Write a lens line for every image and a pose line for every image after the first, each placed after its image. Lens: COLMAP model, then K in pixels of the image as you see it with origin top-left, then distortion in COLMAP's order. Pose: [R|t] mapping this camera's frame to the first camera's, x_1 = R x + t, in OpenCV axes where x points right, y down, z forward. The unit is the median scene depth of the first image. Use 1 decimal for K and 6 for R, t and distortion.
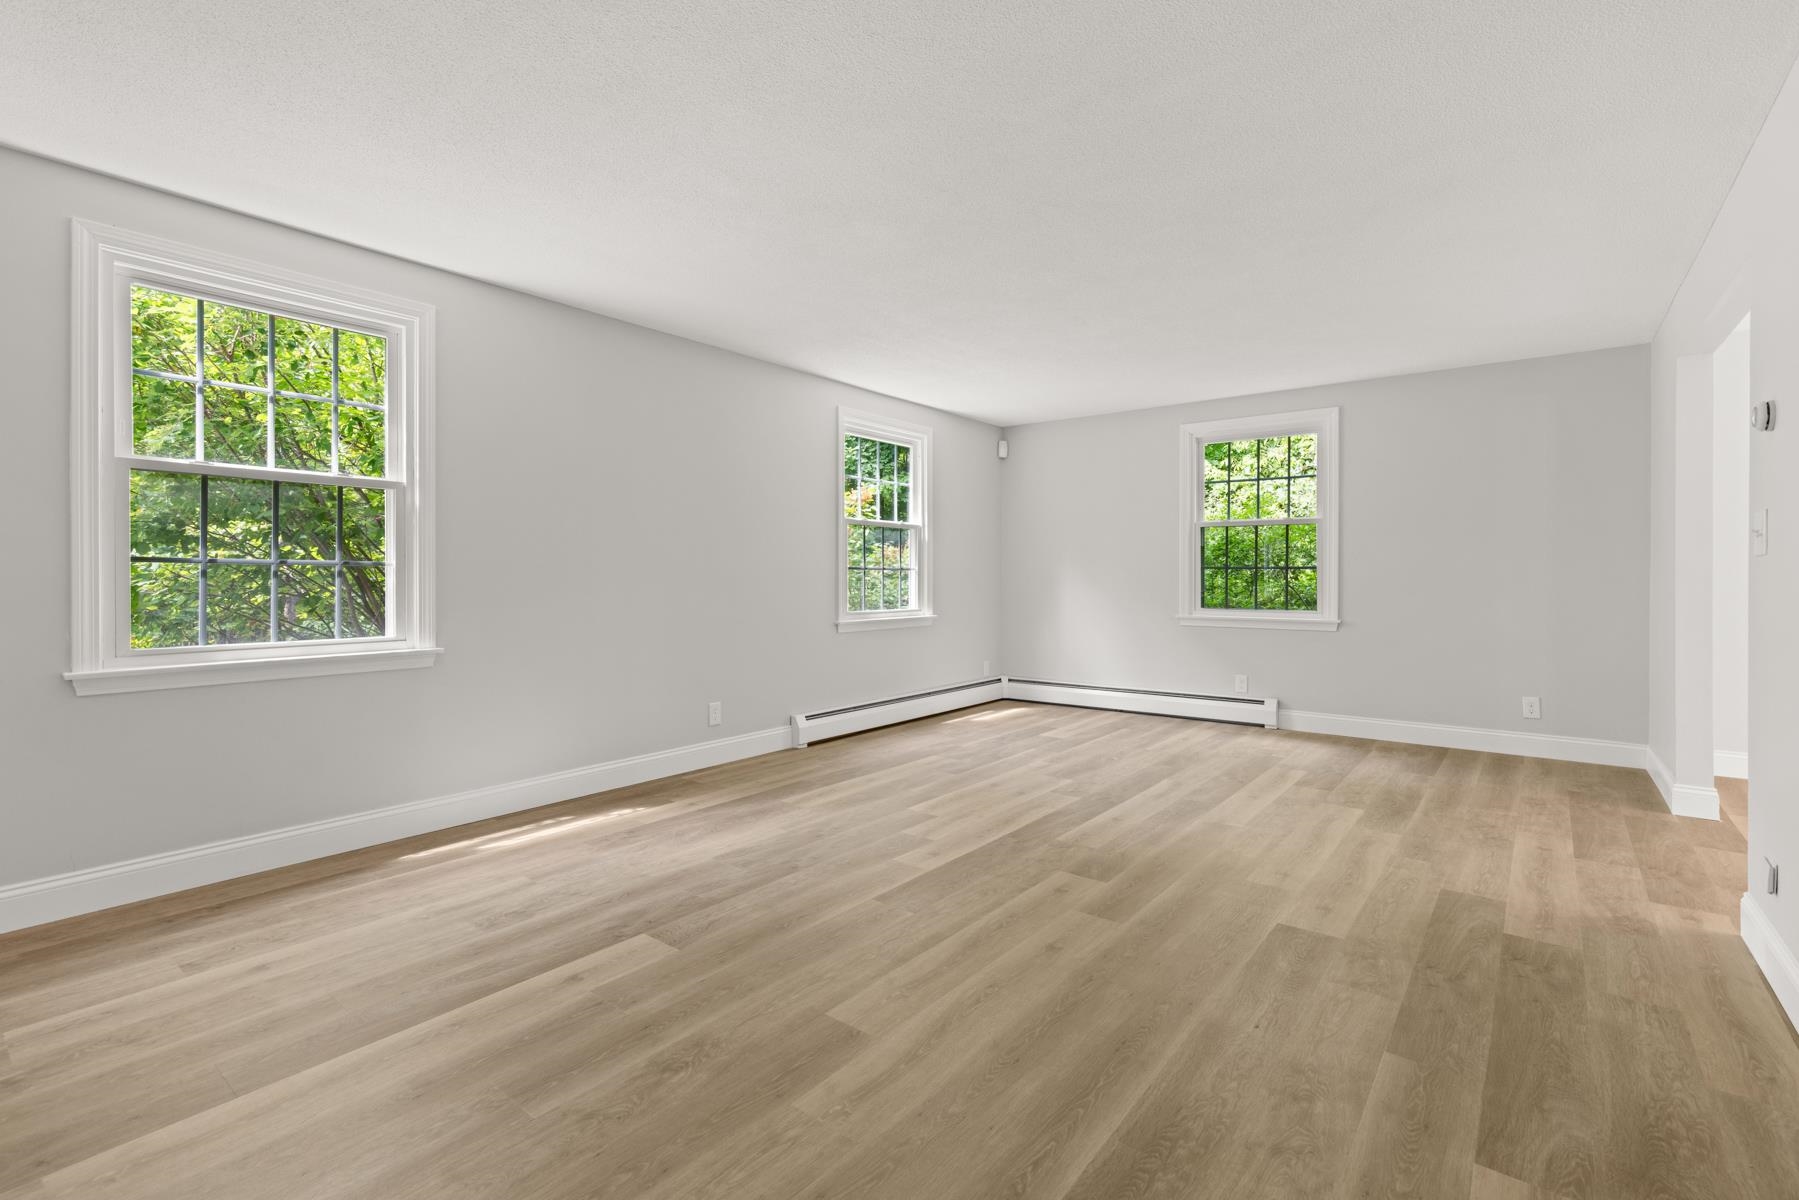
lens RADIAL K [[809.1, 0, 925.1], [0, 809.1, 580.1], [0, 0, 1]] dist [0.010635, -0.001569]
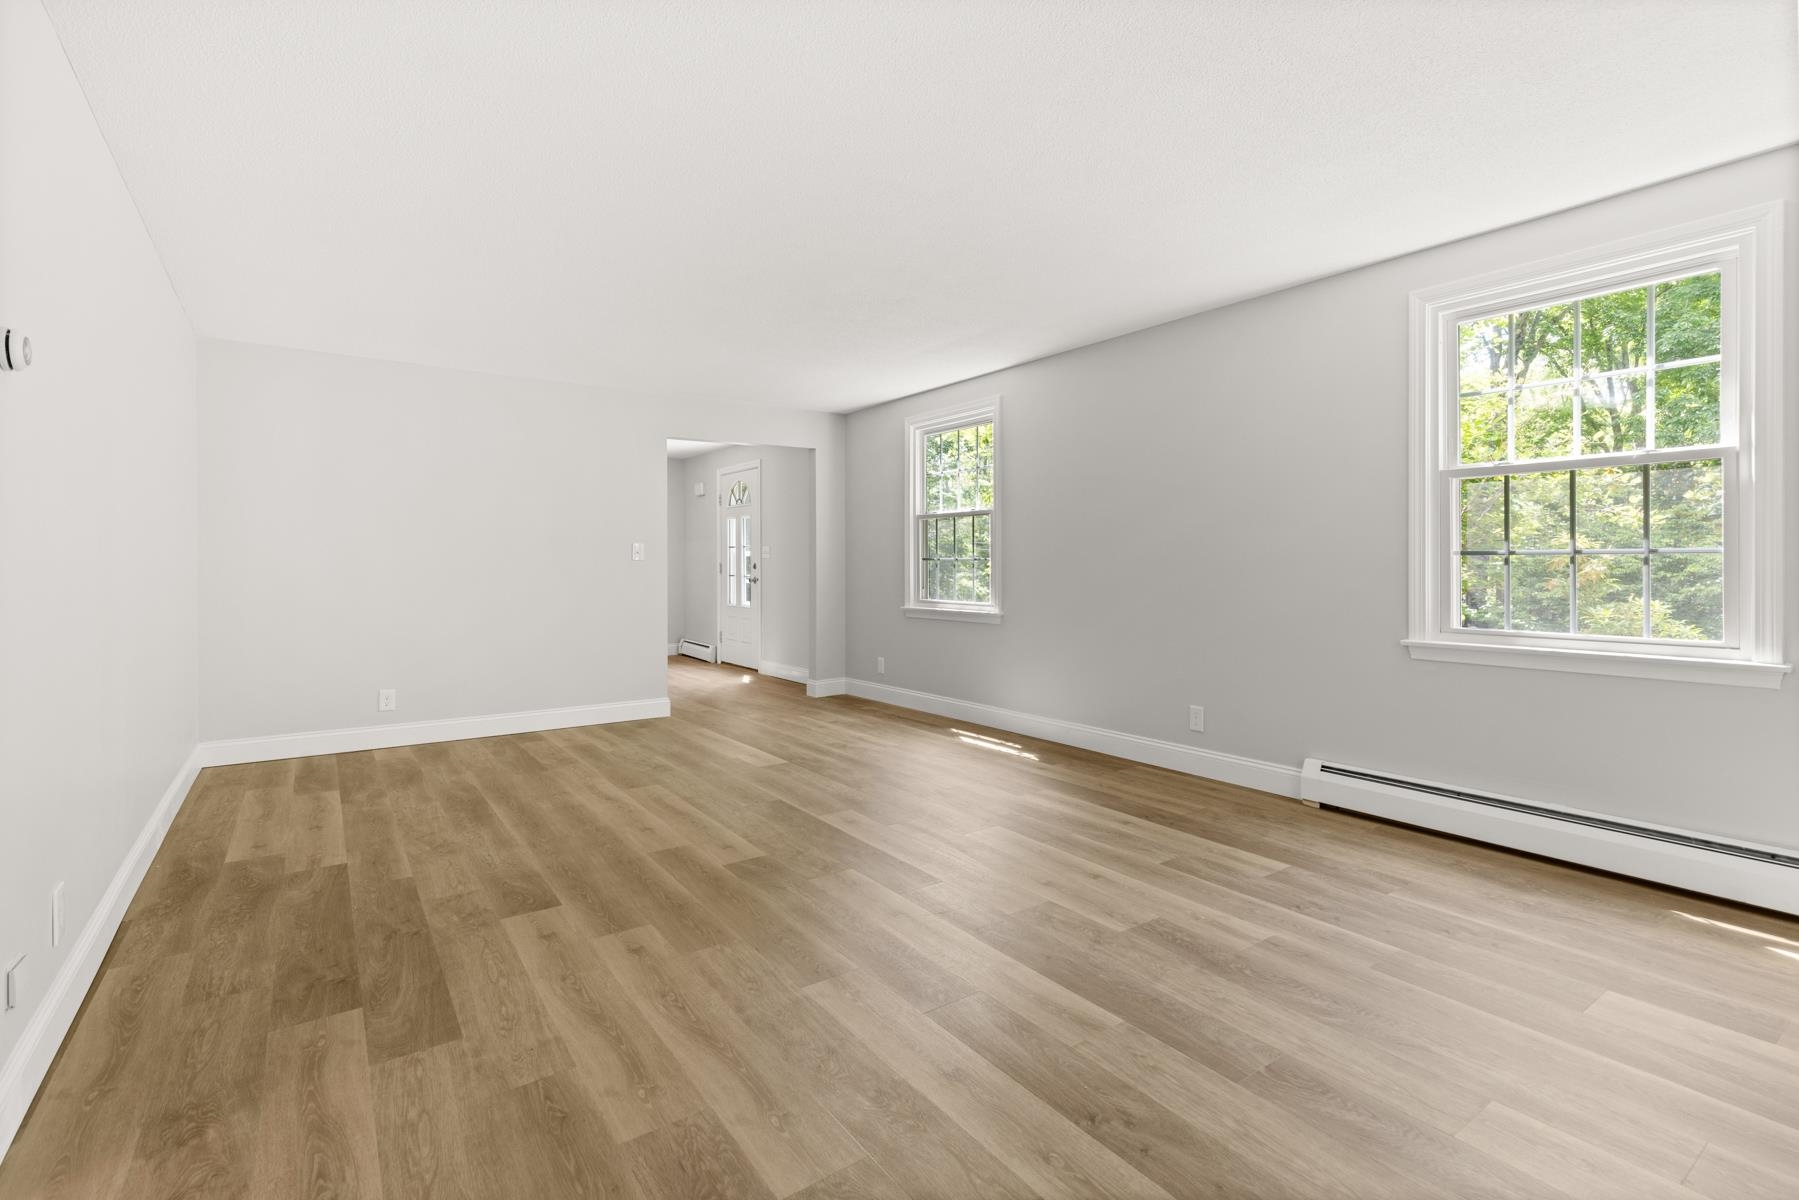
lens RADIAL K [[809.1, 0, 894.0], [0, 809.1, 573.5], [0, 0, 1]] dist [0.010635, -0.001569]
pose [[-0.293904, 0.008886, -0.955794, 1.202999], [-0.000523, 0.999955, 0.009458, -0.013547], [0.955835, 0.003280, -0.293886, 1.580712]]
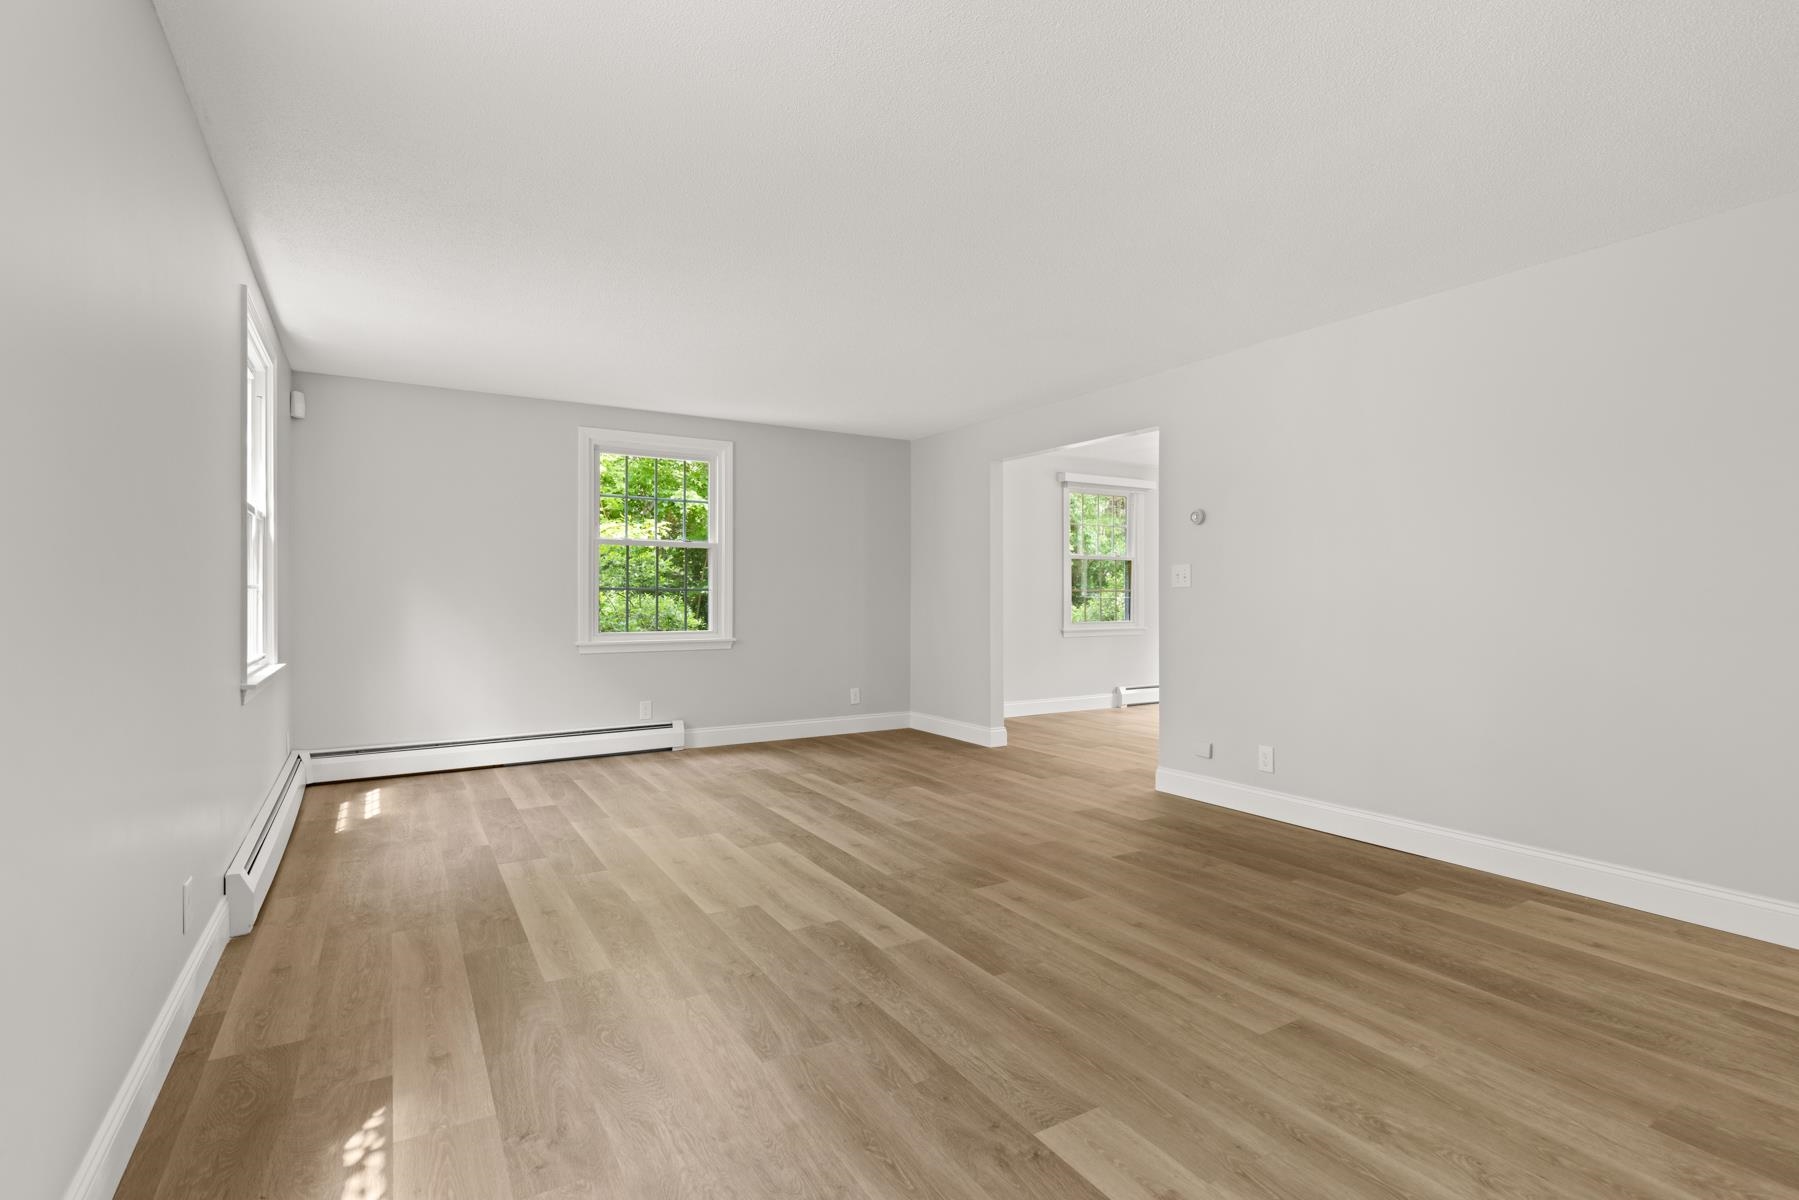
lens RADIAL K [[840.8, 0, 888.4], [0, 840.8, 593.3], [0, 0, 1]] dist [0.000061, -0.000120]
pose [[0.370009, 0.002579, 0.929025, -0.935066], [0.004509, 0.999979, -0.004572, -0.013552], [-0.929017, 0.005881, 0.369990, 0.758767]]
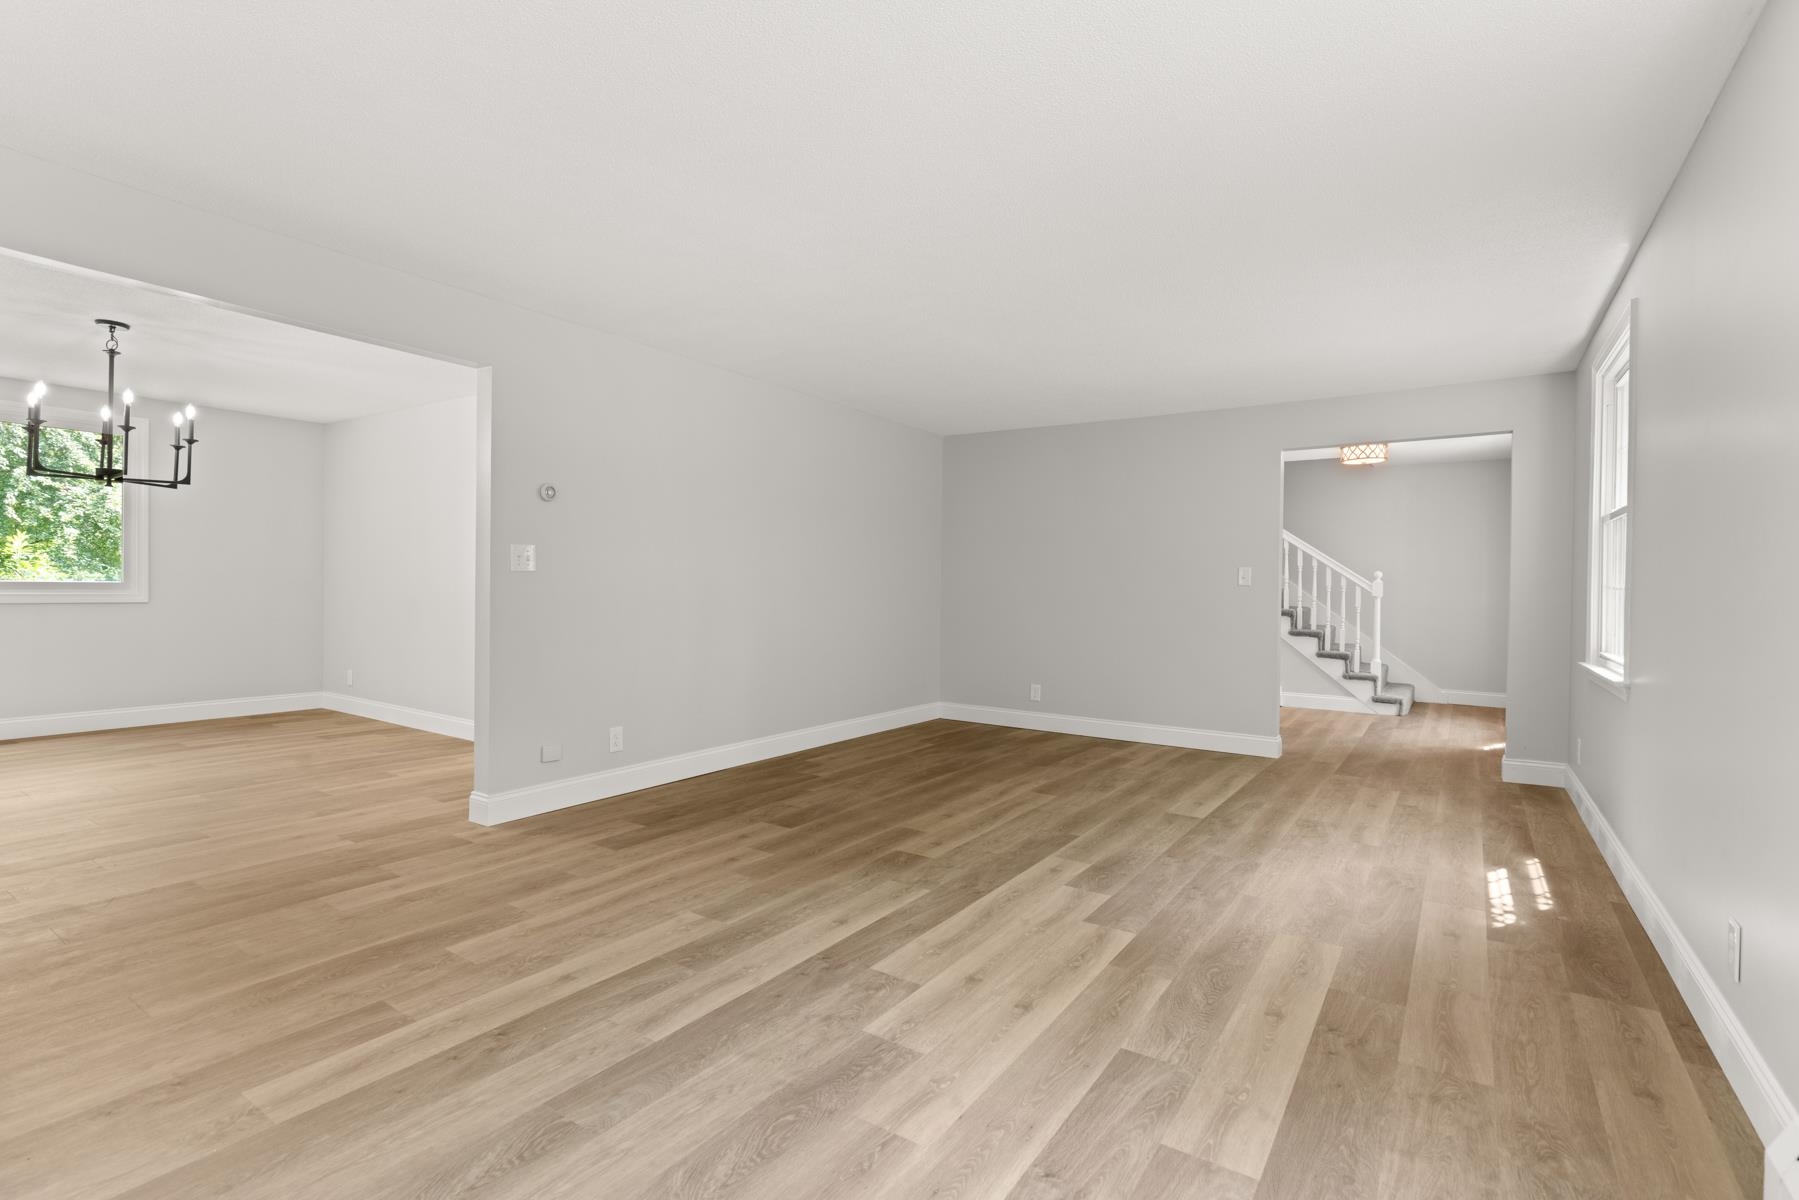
lens RADIAL K [[840.8, 0, 936.4], [0, 840.8, 588.5], [0, 0, 1]] dist [0.000061, -0.000120]
pose [[-0.995839, -0.013716, -0.090096, 0.293703], [-0.014397, 0.999872, 0.006913, -0.017771], [0.089990, 0.008181, -0.995909, 2.314995]]
